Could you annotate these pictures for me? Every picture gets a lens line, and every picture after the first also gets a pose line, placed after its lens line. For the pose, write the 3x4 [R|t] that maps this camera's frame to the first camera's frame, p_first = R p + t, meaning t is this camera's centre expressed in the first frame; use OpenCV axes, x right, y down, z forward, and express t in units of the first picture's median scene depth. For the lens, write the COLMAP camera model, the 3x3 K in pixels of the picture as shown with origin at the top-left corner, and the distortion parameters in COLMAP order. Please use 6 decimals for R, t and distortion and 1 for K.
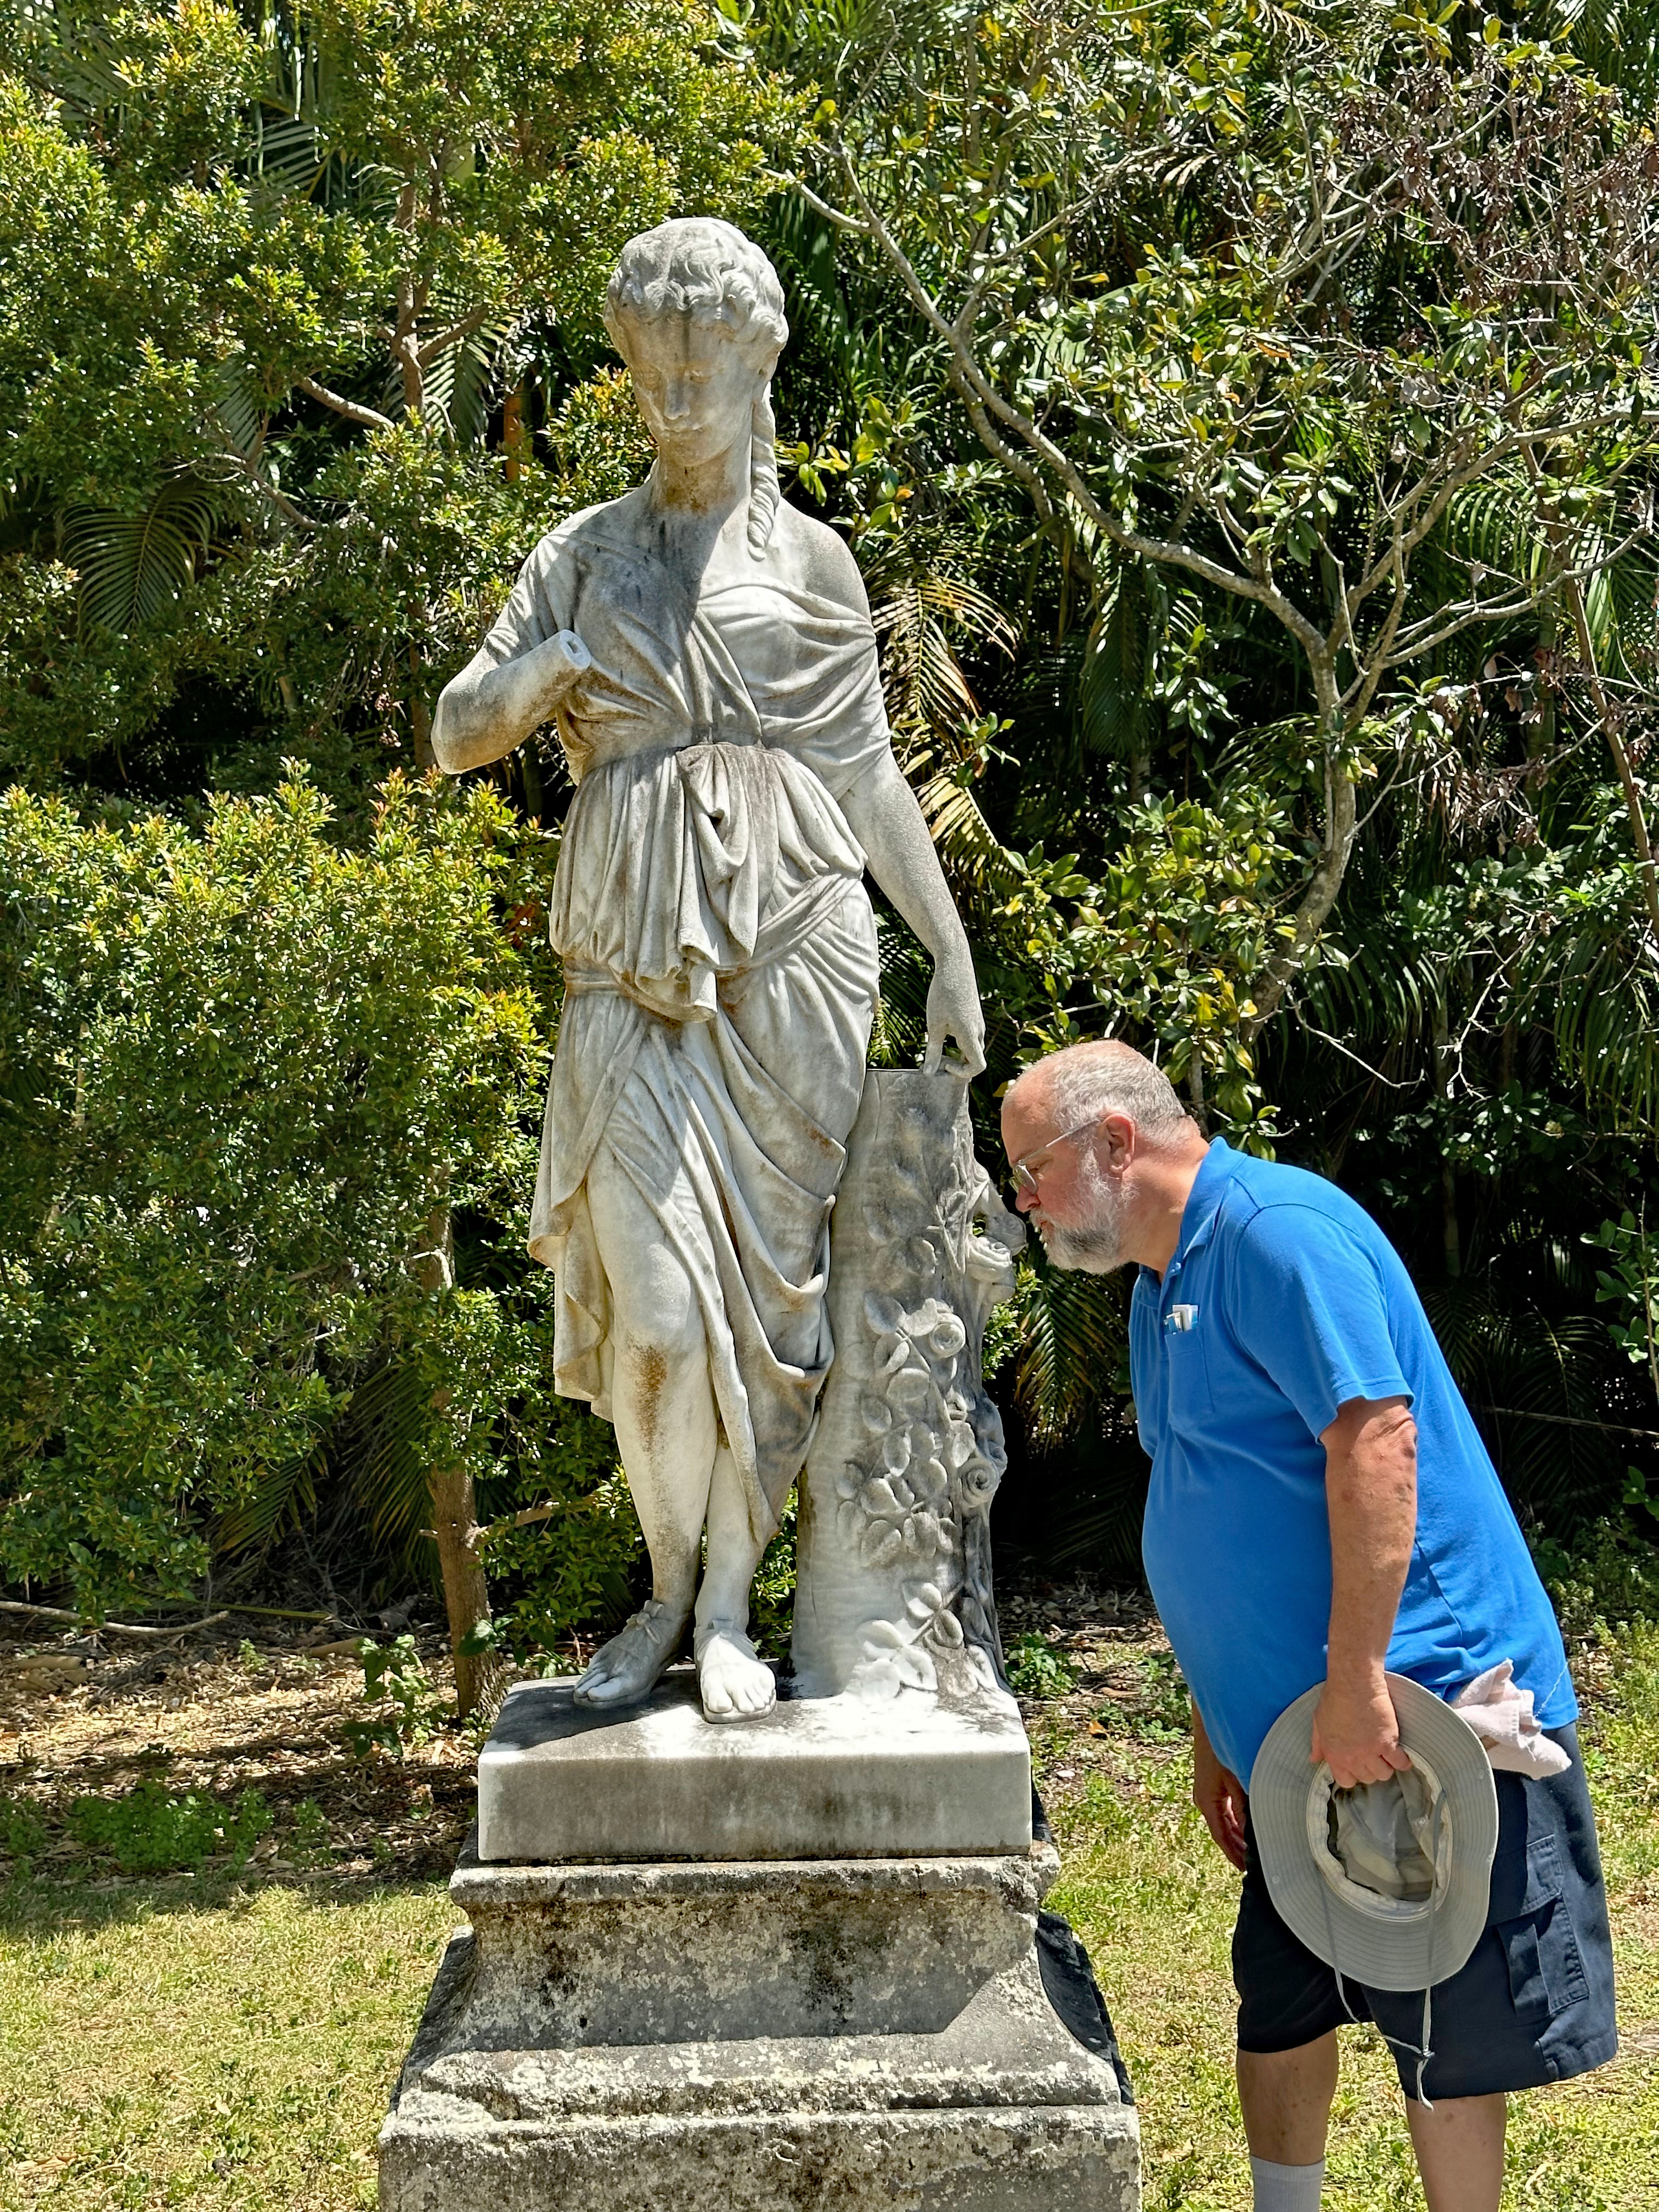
lens RADIAL K [[3092.5, 0, 829.5], [0, 3092.5, 1106.0], [0, 0, 1]] dist [0.203391, -0.476574]
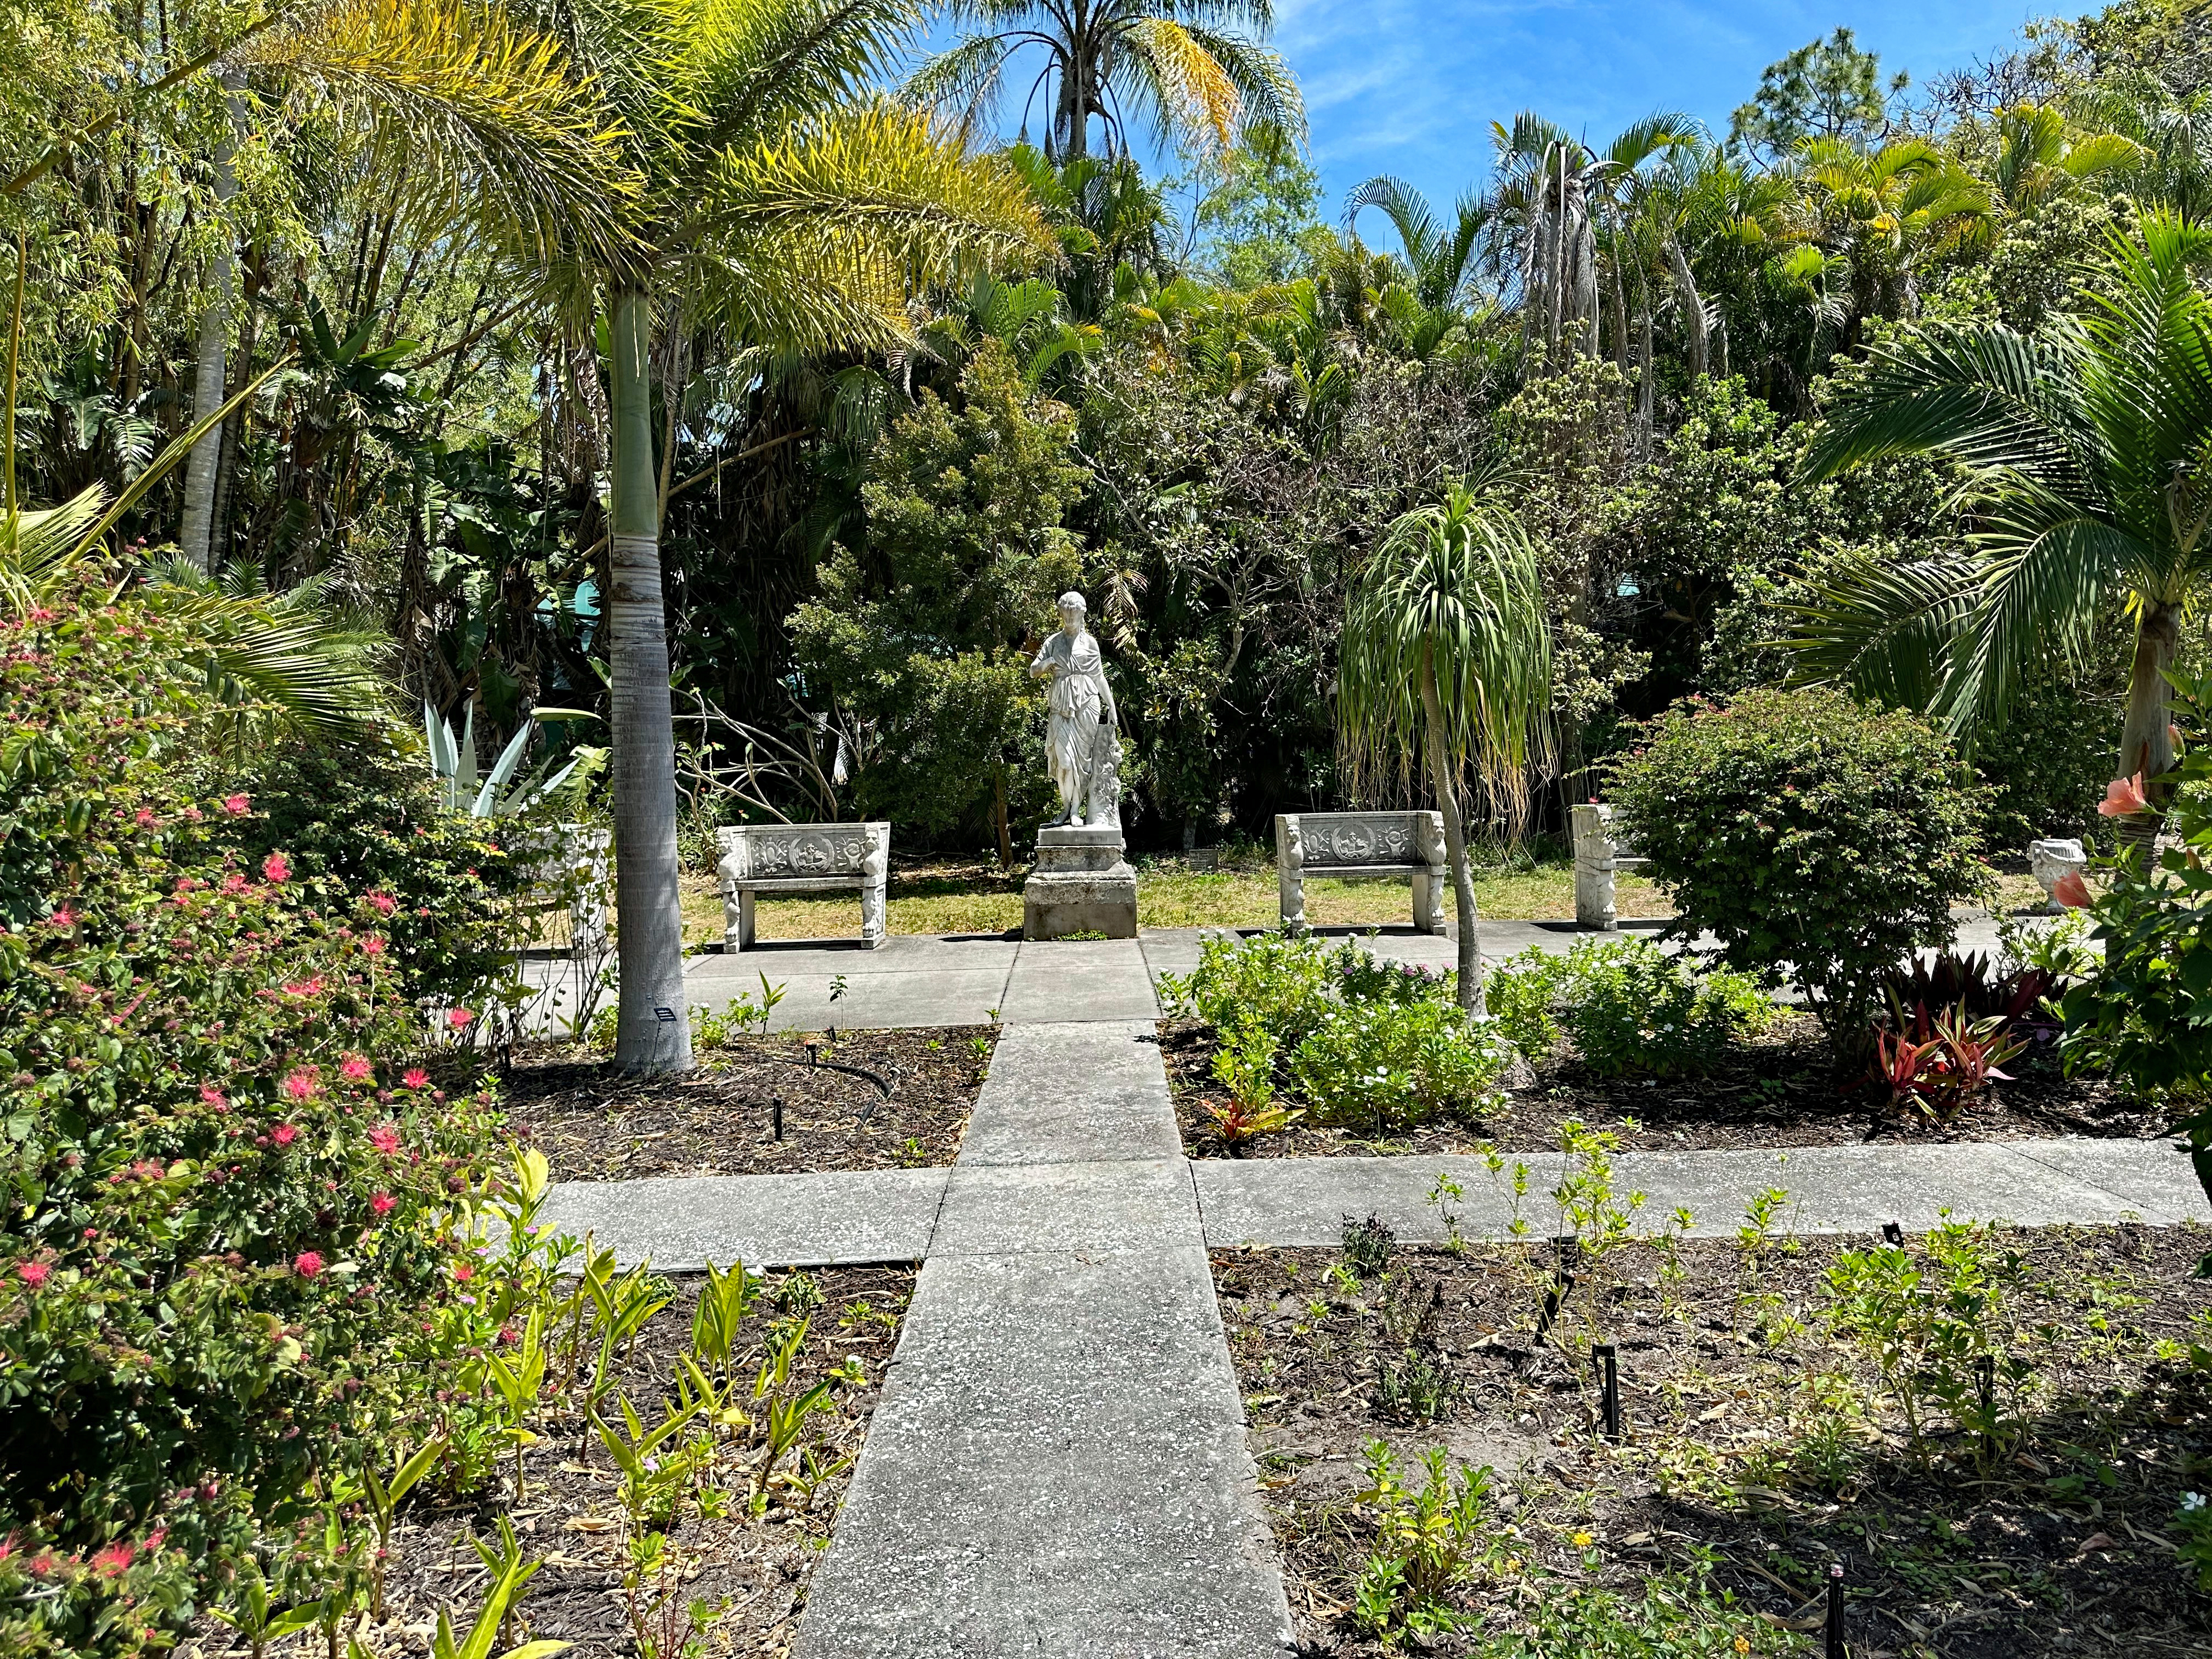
lens RADIAL K [[1547.9, 0, 1107.5], [0, 1547.9, 829.1], [0, 0, 1]] dist [-0.002095, -0.001123]
pose [[0.999971, 0.007664, 0.000449, 0.016680], [-0.007673, 0.995805, 0.091181, -0.047919], [0.000252, -0.091182, 0.995834, -1.148785]]
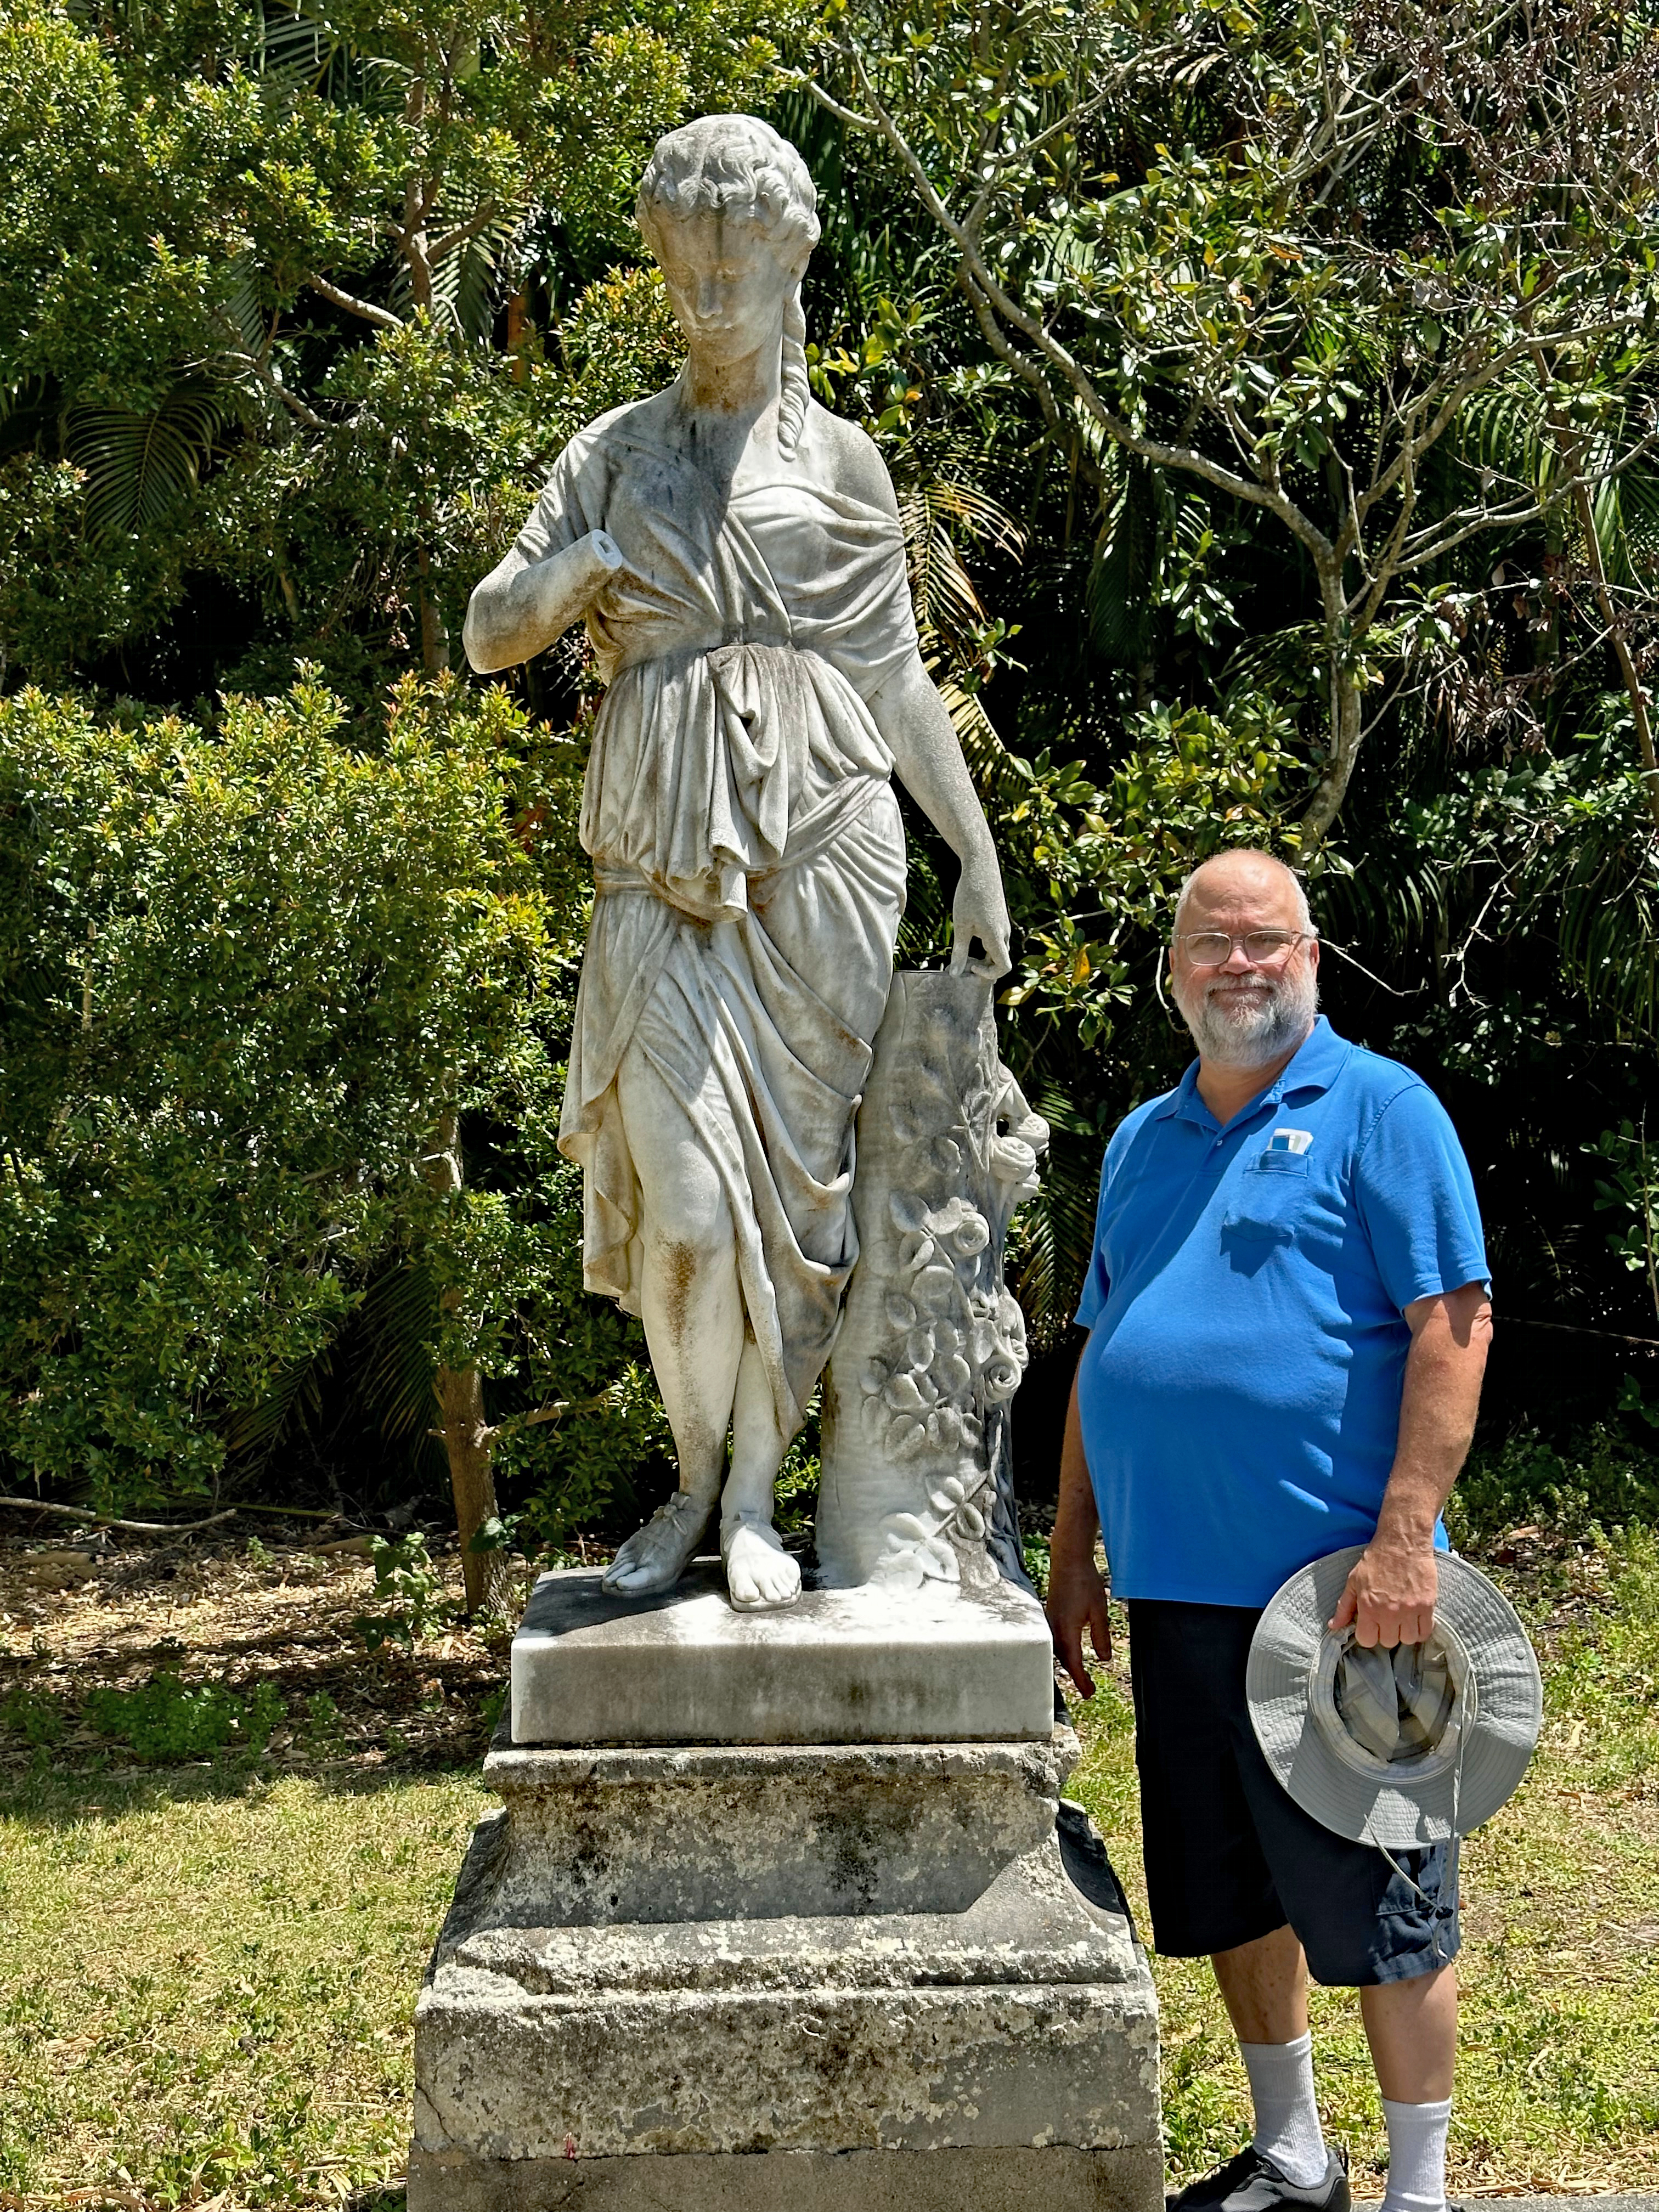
lens RADIAL K [[3096.3, 0, 820.3], [0, 3096.3, 1108.9], [0, 0, 1]] dist [0.196889, -0.447788]
pose [[0.999987, 0.004935, 0.001059, -0.006853], [-0.004964, 0.999543, 0.029822, 0.001788], [-0.000911, -0.029827, 0.999555, -0.005896]]
